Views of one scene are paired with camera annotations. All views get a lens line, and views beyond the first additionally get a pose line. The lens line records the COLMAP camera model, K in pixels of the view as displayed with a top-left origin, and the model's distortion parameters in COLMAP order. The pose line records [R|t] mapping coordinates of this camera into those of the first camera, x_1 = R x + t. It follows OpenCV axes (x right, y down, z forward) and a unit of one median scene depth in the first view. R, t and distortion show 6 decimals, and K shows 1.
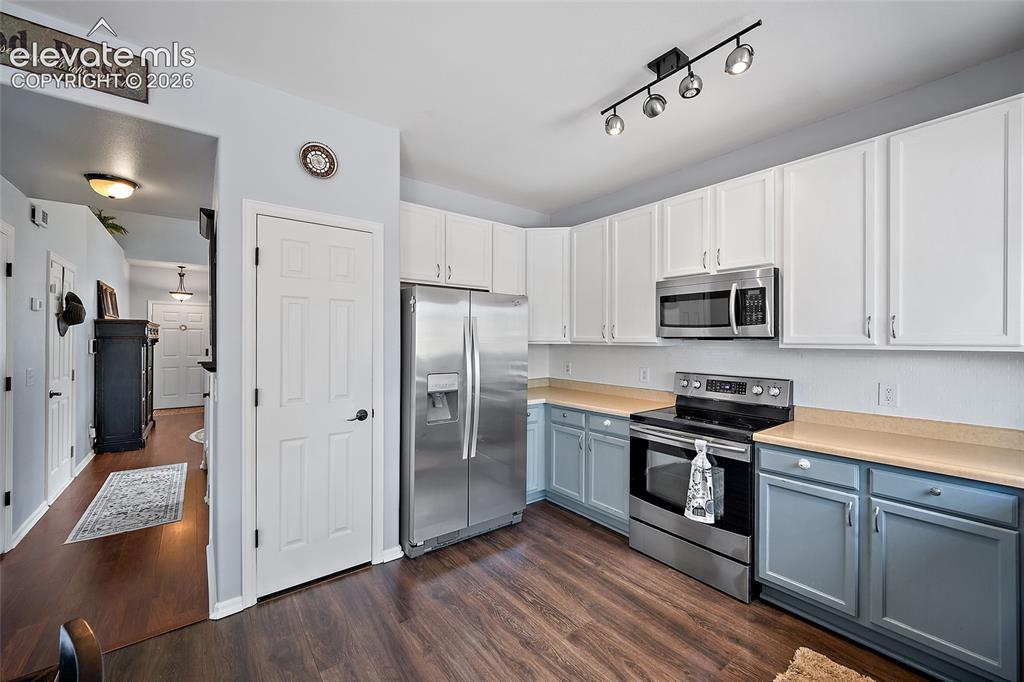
lens RADIAL K [[409.3, 0, 508.8], [0, 409.3, 338.7], [0, 0, 1]] dist [0.000277, 0.000724]
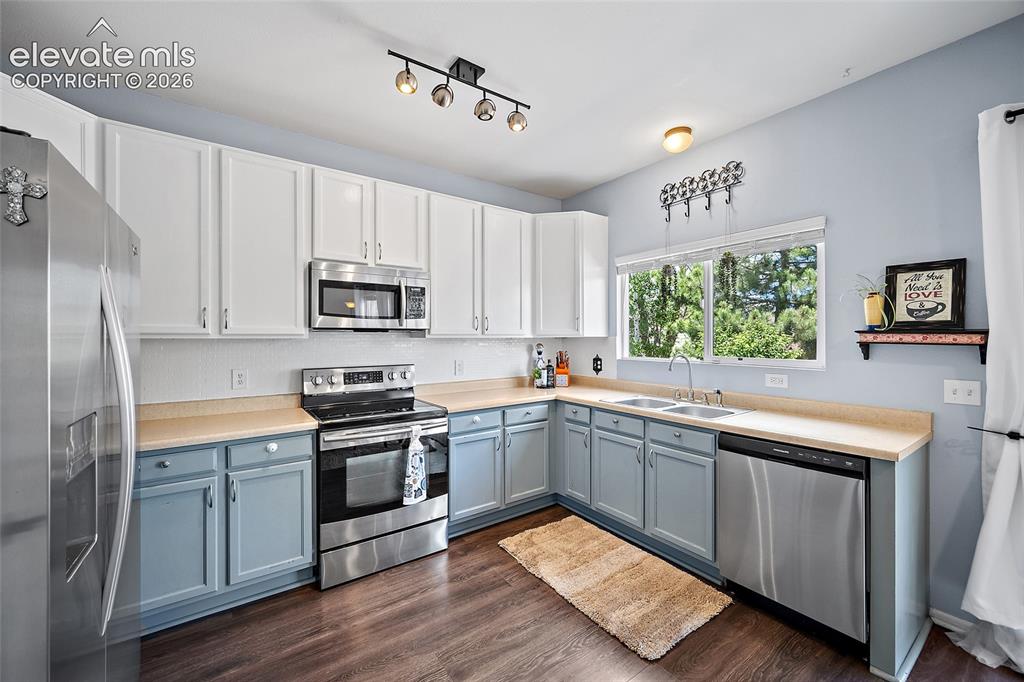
lens RADIAL K [[409.3, 0, 513.1], [0, 409.3, 338.0], [0, 0, 1]] dist [0.000277, 0.000724]
pose [[0.033238, -0.008020, 0.999415, -0.489820], [-0.000944, 0.999967, 0.008056, 0.010640], [-0.999447, -0.001211, 0.033229, 0.606804]]
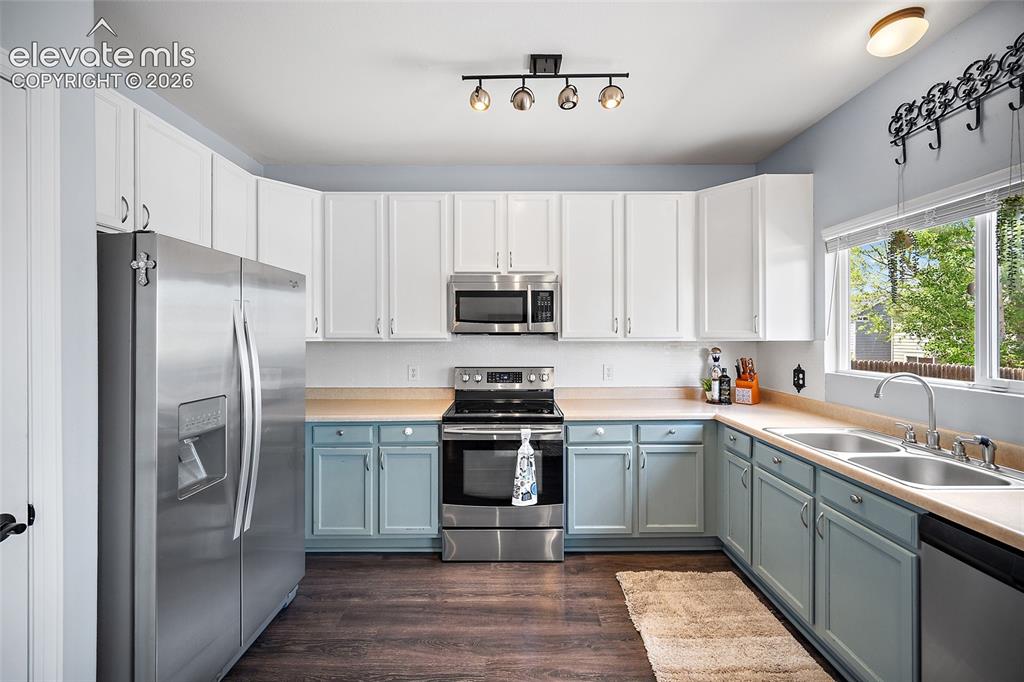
lens RADIAL K [[409.3, 0, 511.8], [0, 409.3, 333.3], [0, 0, 1]] dist [0.000277, 0.000724]
pose [[0.608775, -0.006235, 0.793319, -0.340066], [0.002899, 0.999980, 0.005634, -0.007939], [-0.793338, -0.001129, 0.608781, 0.321002]]
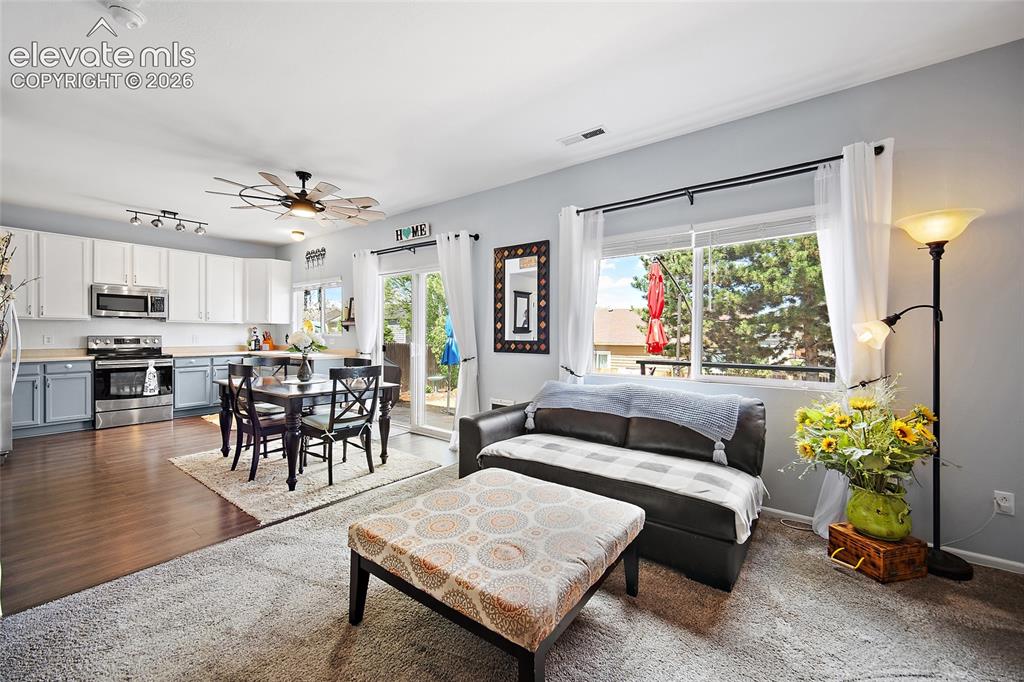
lens RADIAL K [[409.3, 0, 513.6], [0, 409.3, 337.0], [0, 0, 1]] dist [0.000277, 0.000724]
pose [[-0.258235, -0.015572, 0.965957, -1.982306], [-0.011663, 0.999847, 0.013000, 0.048477], [-0.966012, -0.007909, -0.258377, -0.338202]]
